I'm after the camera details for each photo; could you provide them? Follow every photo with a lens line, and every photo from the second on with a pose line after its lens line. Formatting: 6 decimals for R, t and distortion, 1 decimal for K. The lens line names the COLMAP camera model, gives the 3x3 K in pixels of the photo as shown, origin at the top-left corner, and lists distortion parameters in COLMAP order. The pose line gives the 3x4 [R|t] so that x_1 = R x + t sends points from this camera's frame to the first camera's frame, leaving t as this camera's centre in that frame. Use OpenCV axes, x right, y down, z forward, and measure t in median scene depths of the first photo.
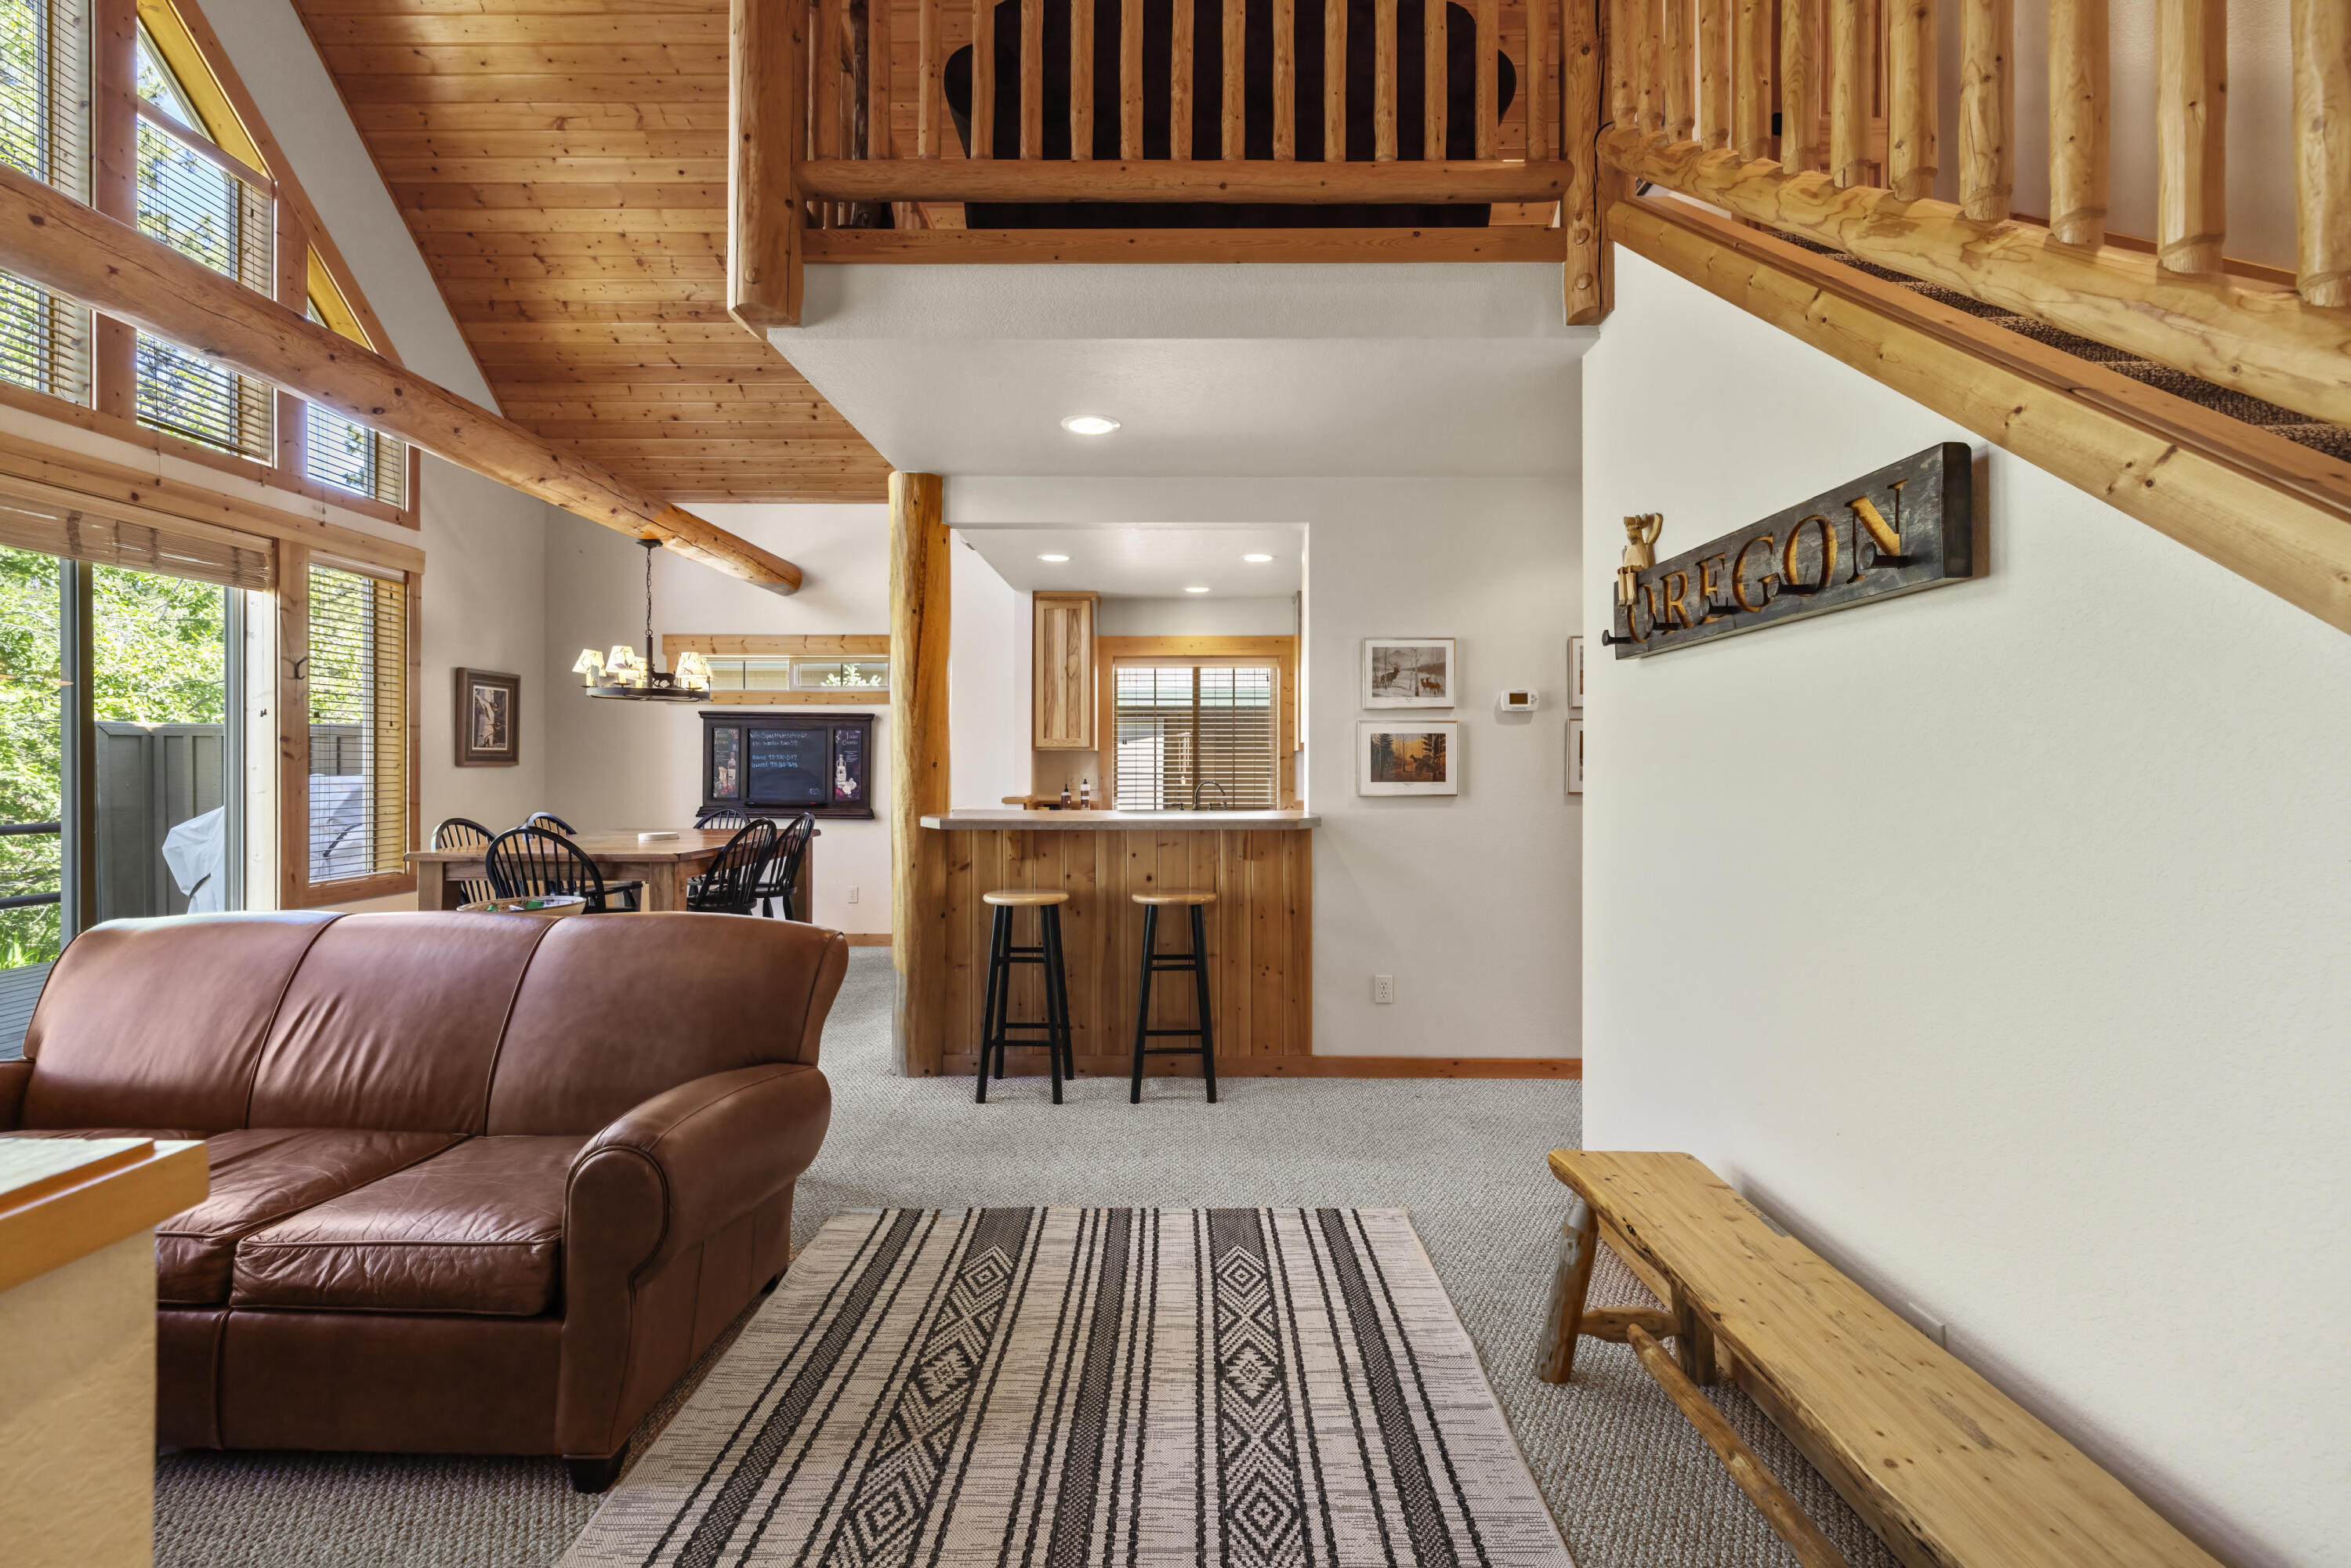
lens RADIAL K [[993.4, 0, 1177.7], [0, 993.4, 771.4], [0, 0, 1]] dist [0.003487, -0.000761]
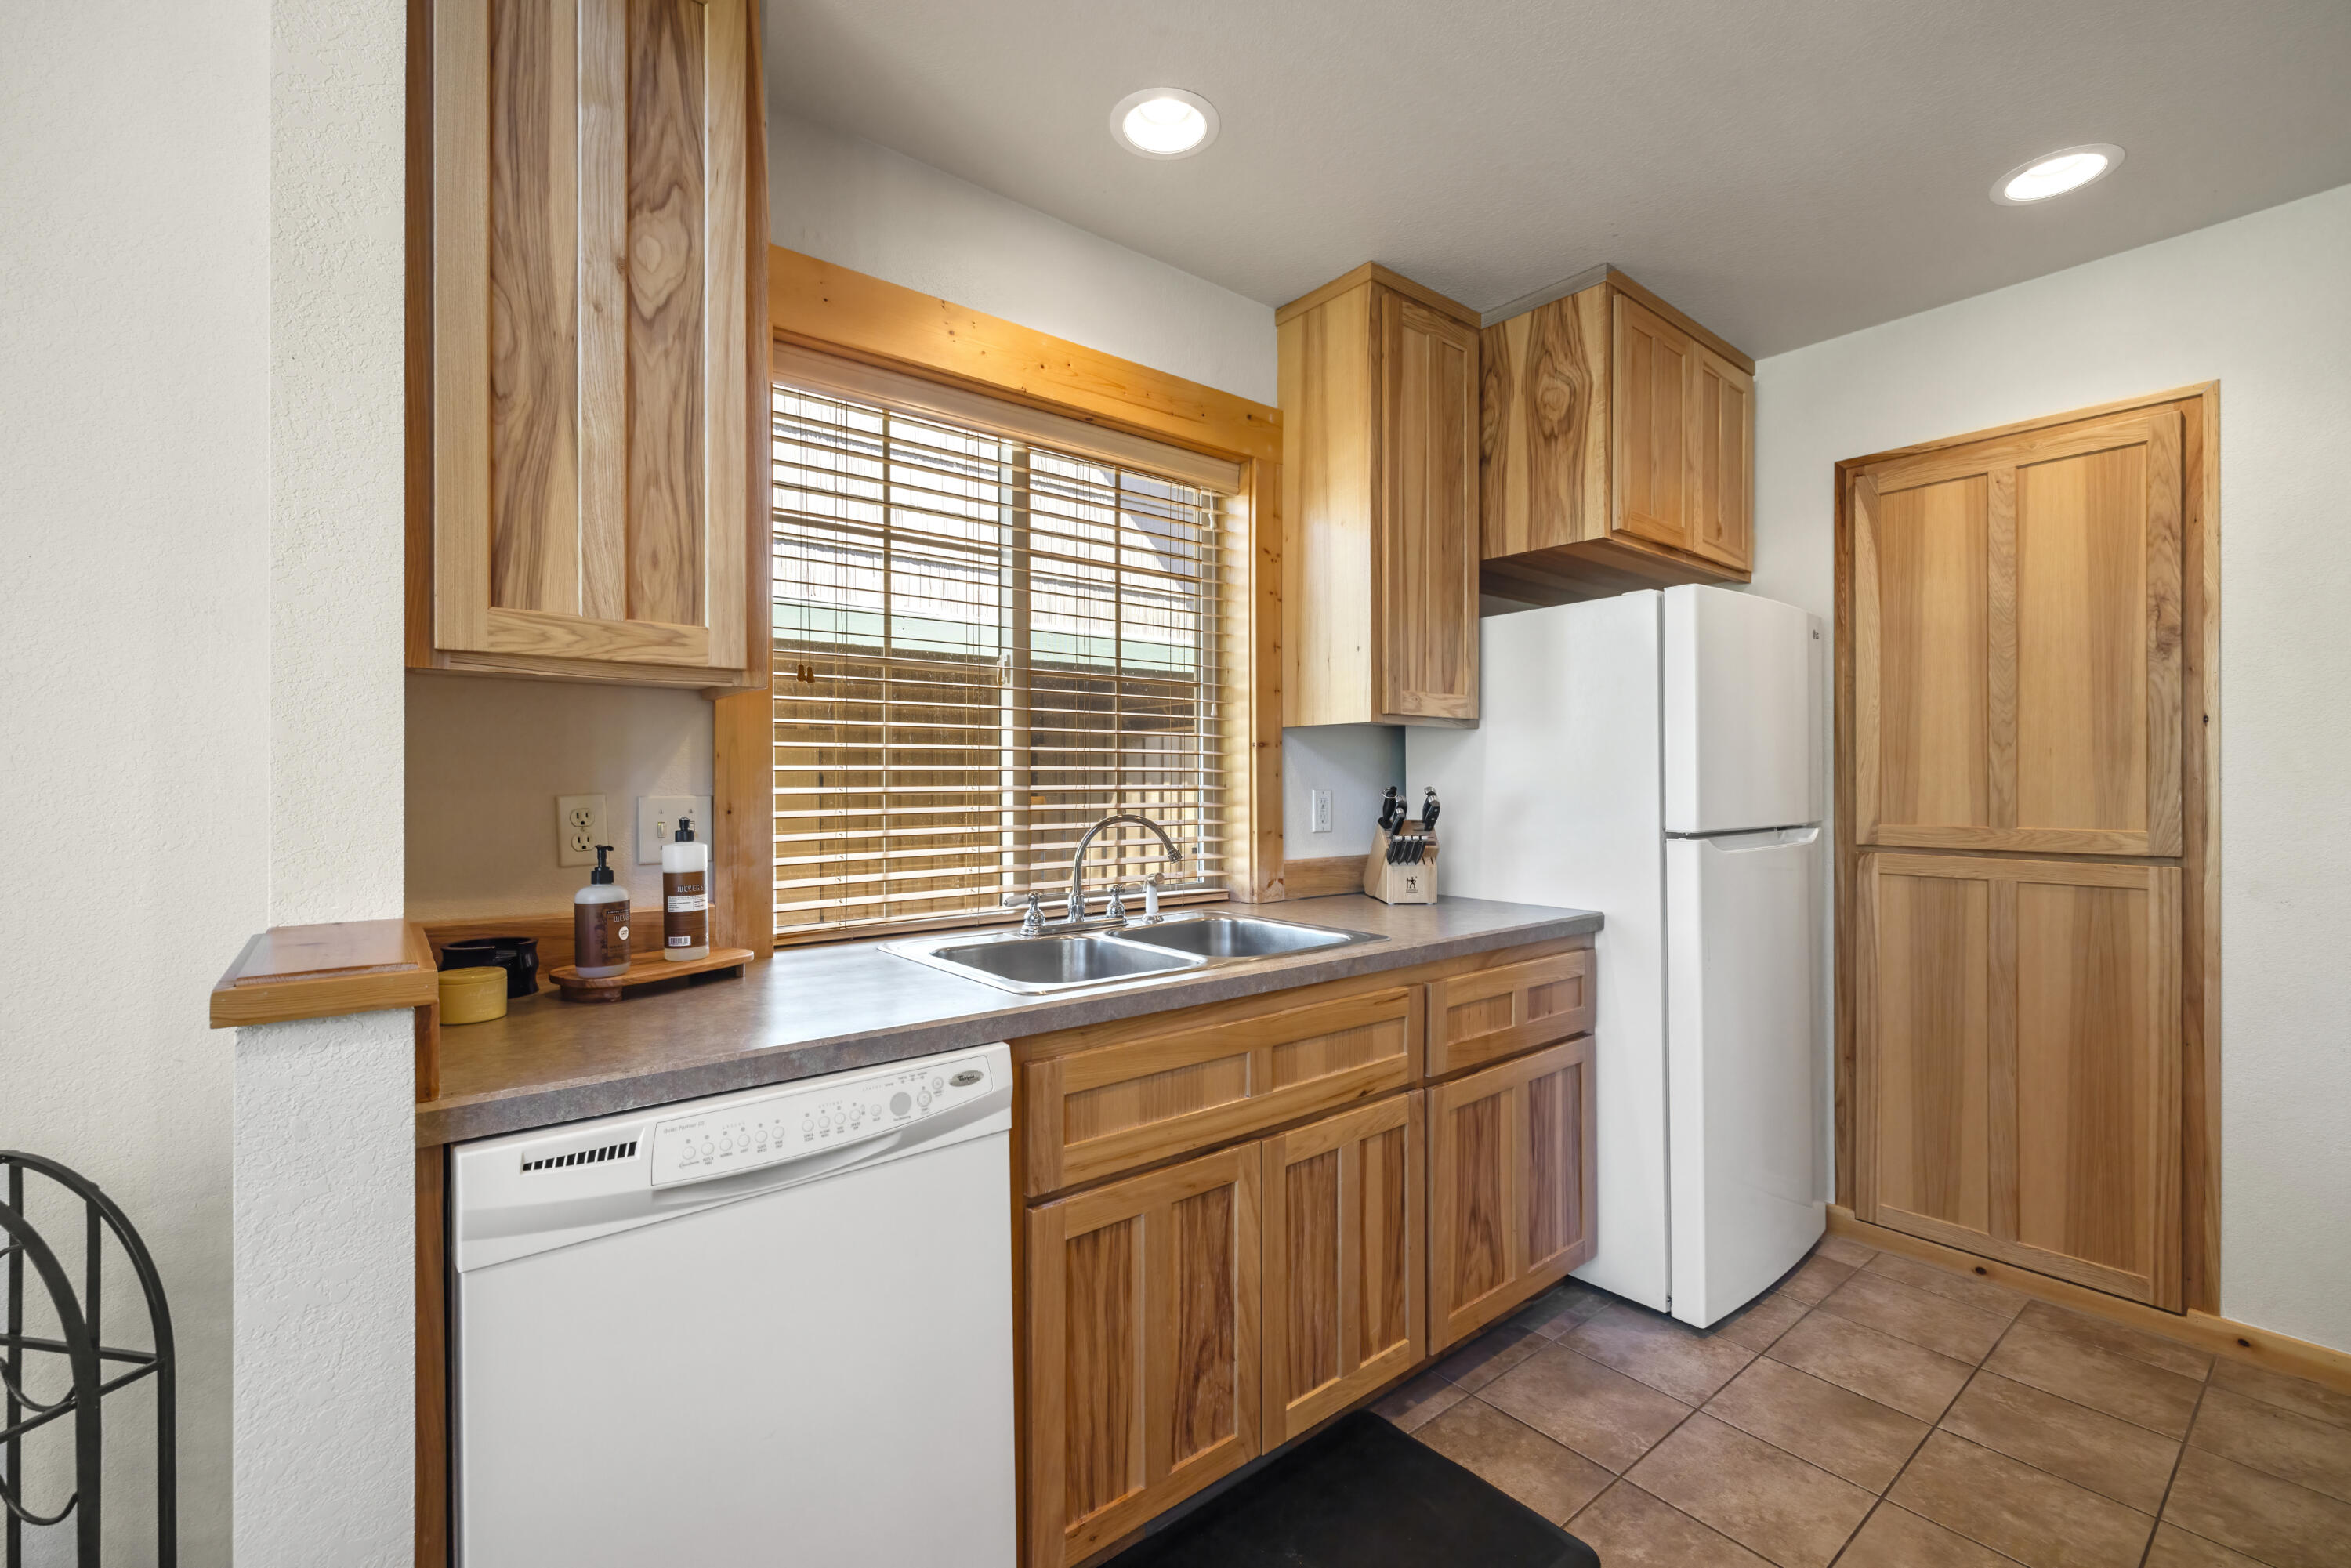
lens RADIAL K [[993.4, 0, 1170.3], [0, 993.4, 784.0], [0, 0, 1]] dist [0.003487, -0.000761]
pose [[0.775496, -0.004225, 0.631338, -0.253195], [0.004863, 0.999988, 0.000718, 0.000284], [-0.631333, 0.002514, 0.775508, 1.284871]]
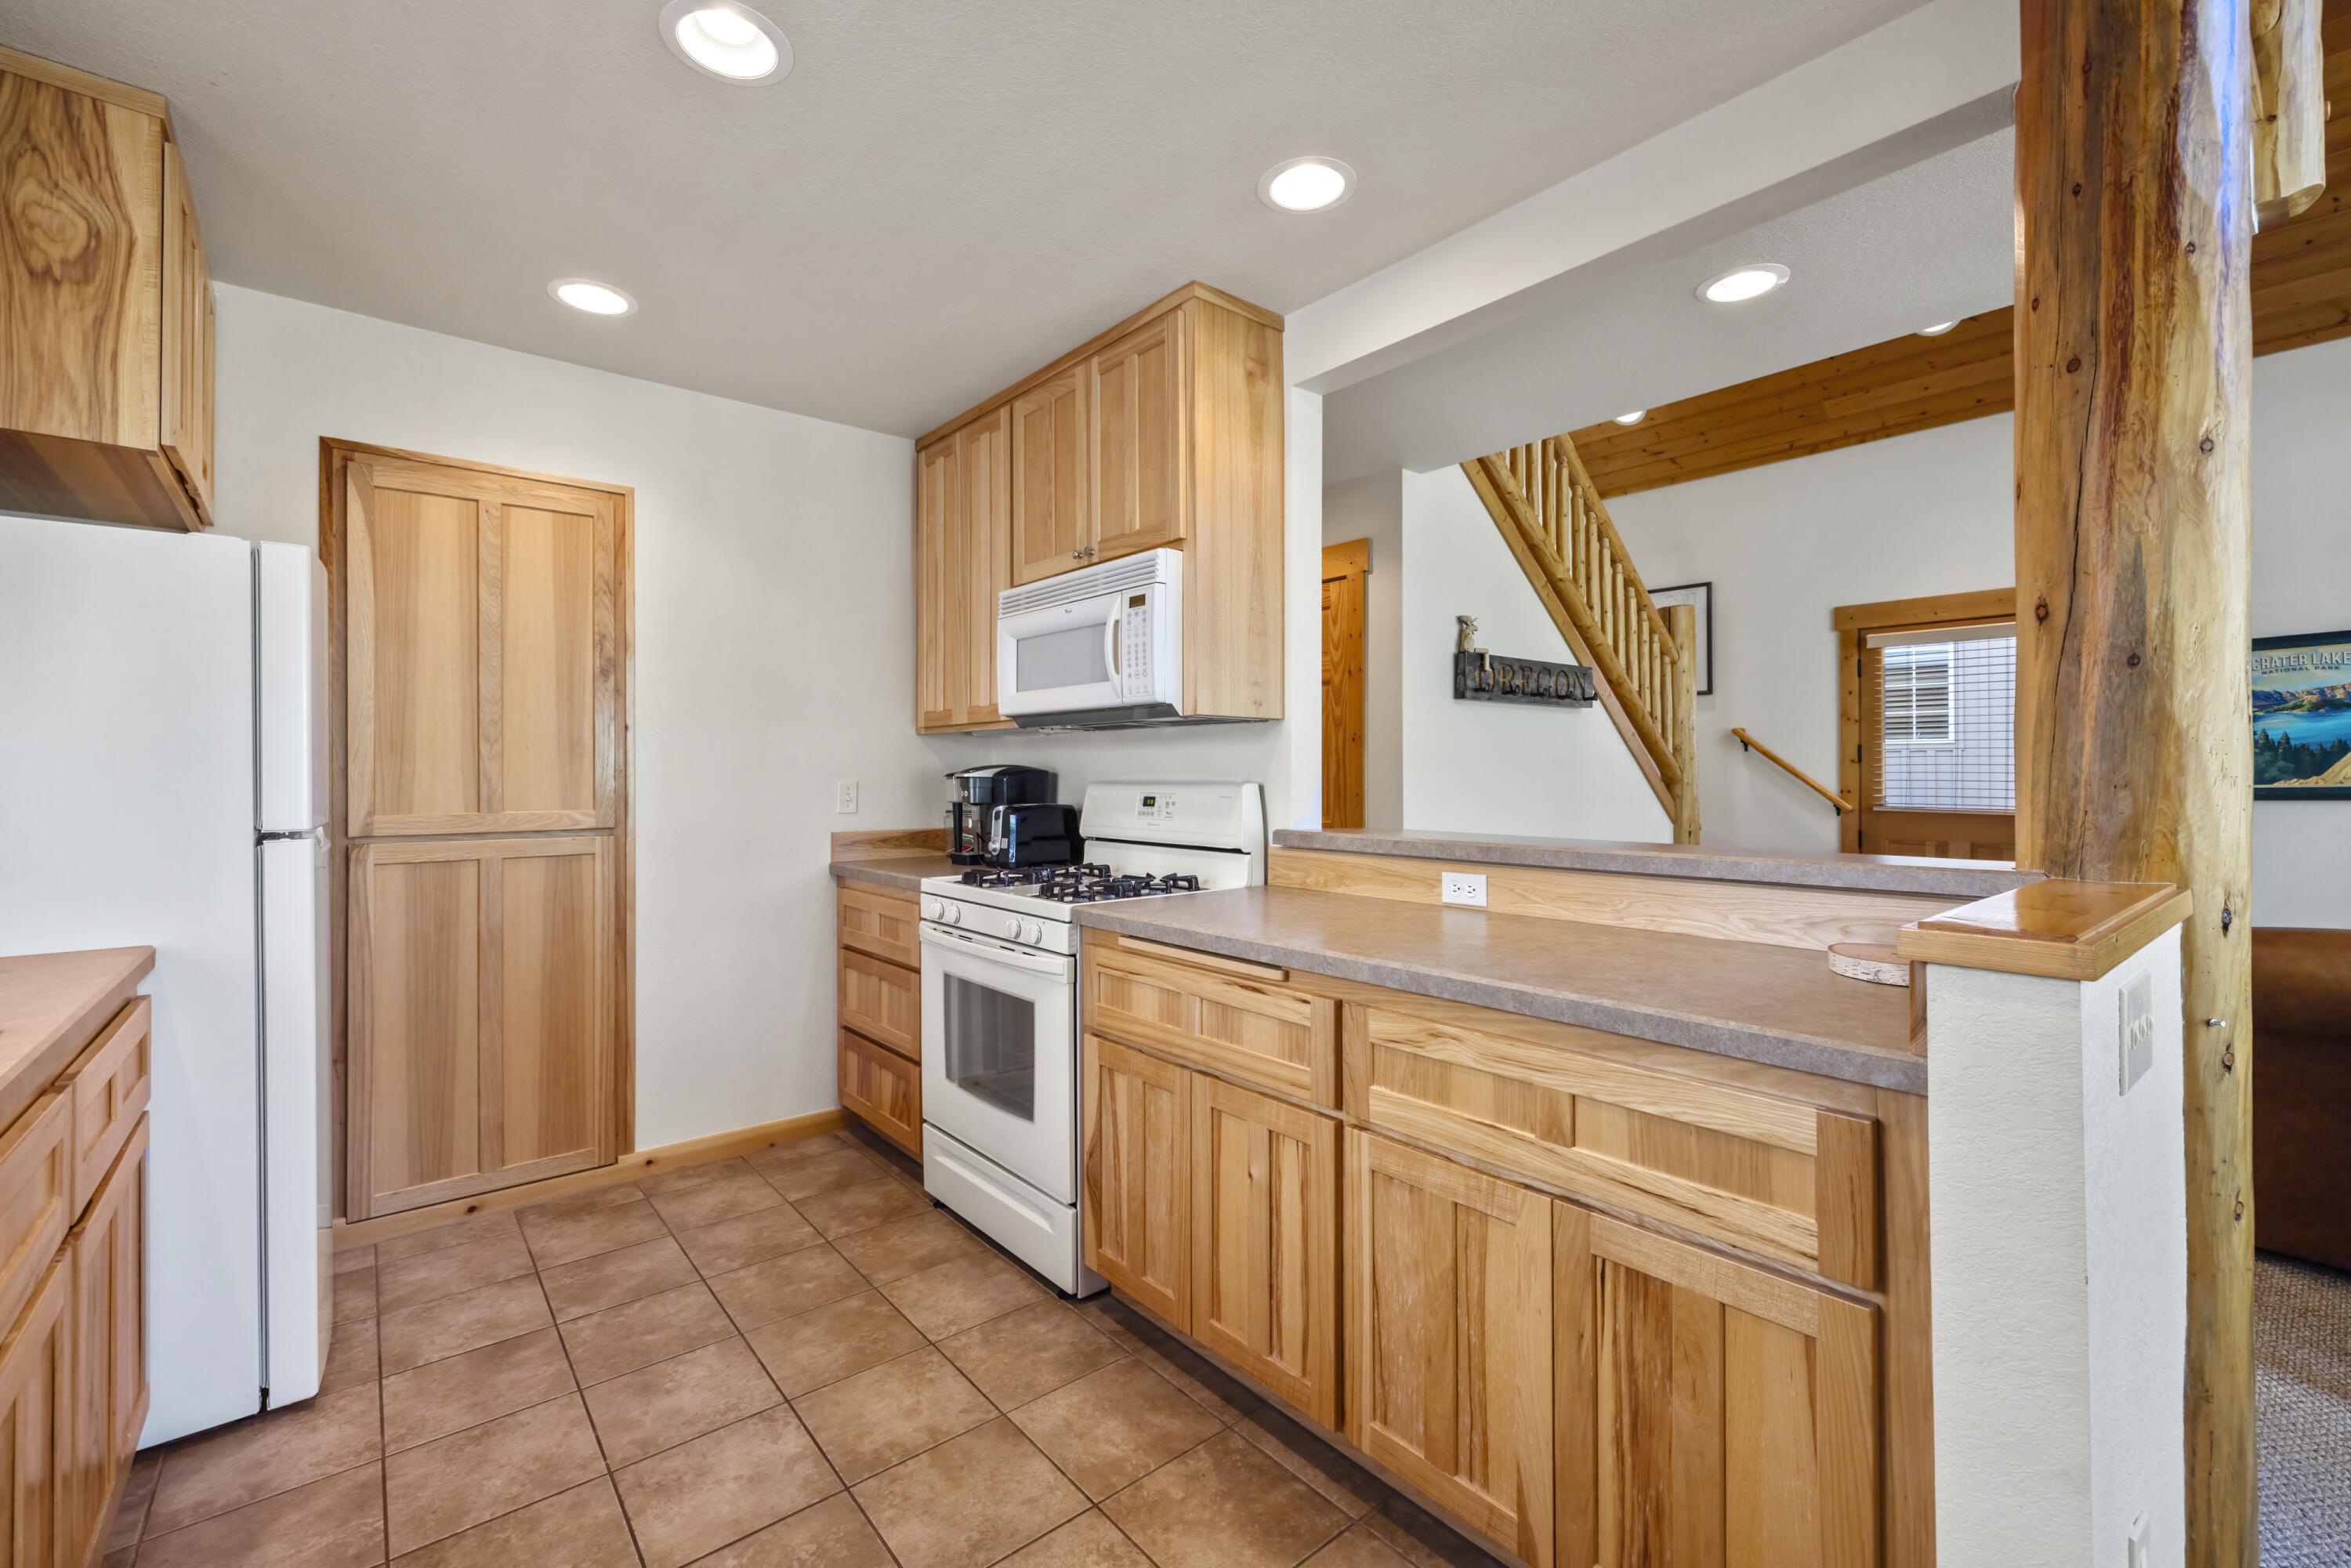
lens RADIAL K [[993.4, 0, 1173.1], [0, 993.4, 763.8], [0, 0, 1]] dist [0.003487, -0.000761]
pose [[-0.642976, 0.004574, 0.765872, -0.318524], [0.003805, 0.999989, -0.002778, -0.000803], [-0.765877, 0.001129, -0.642987, 1.515889]]
